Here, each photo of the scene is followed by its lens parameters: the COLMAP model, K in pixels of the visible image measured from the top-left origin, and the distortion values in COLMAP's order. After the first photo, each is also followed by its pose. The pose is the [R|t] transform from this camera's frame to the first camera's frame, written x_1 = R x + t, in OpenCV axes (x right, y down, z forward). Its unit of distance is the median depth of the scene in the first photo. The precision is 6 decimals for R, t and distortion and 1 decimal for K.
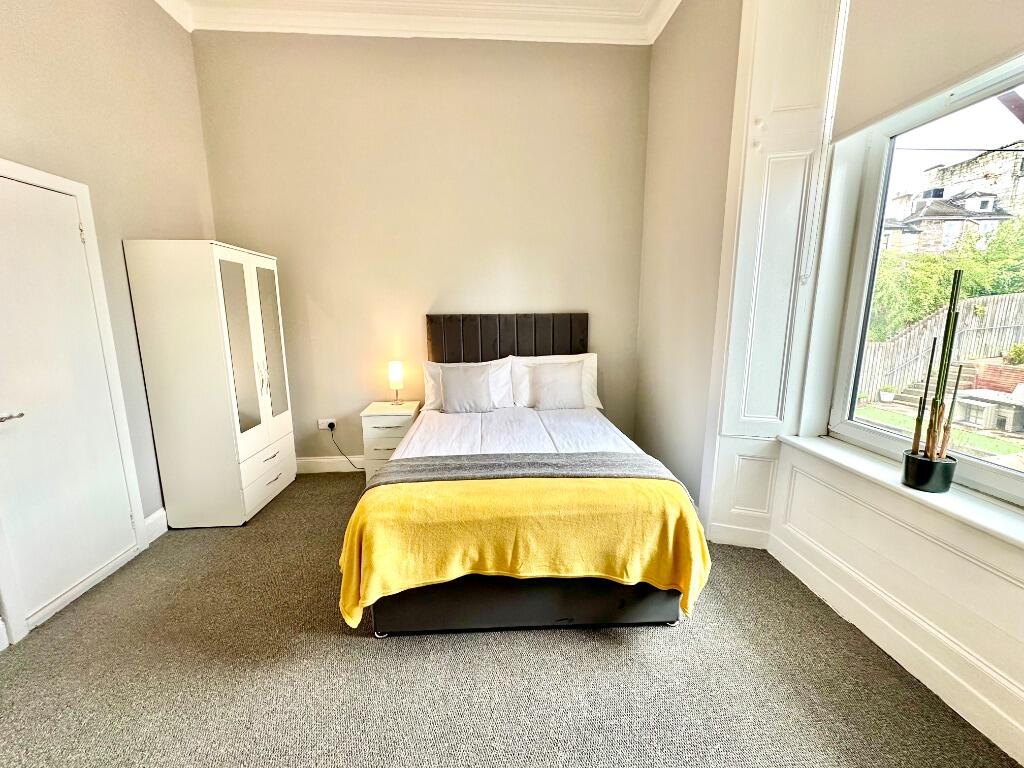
lens RADIAL K [[408.6, 0, 512.0], [0, 408.6, 384.0], [0, 0, 1]] dist [-0.001231, -0.000050]
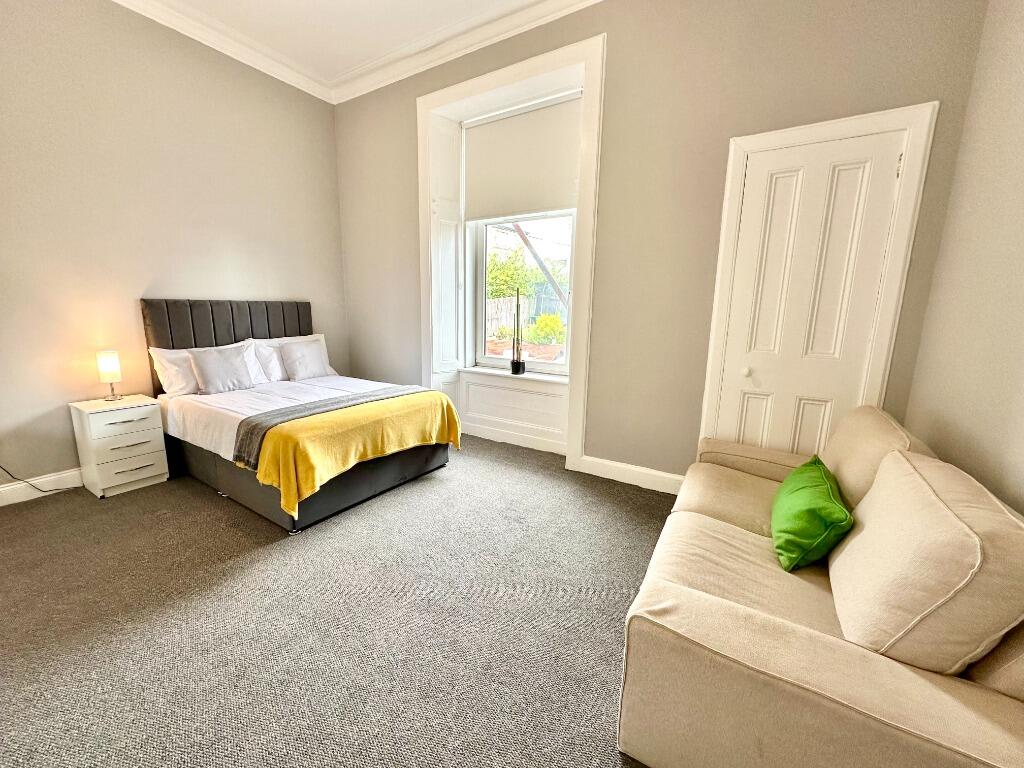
lens RADIAL K [[408.6, 0, 512.0], [0, 408.6, 384.0], [0, 0, 1]] dist [-0.001231, -0.000050]
pose [[0.585978, -0.133446, 0.799263, -0.802076], [0.126169, 0.989343, 0.072681, 0.100606], [-0.800444, 0.058253, 0.596570, -0.361555]]
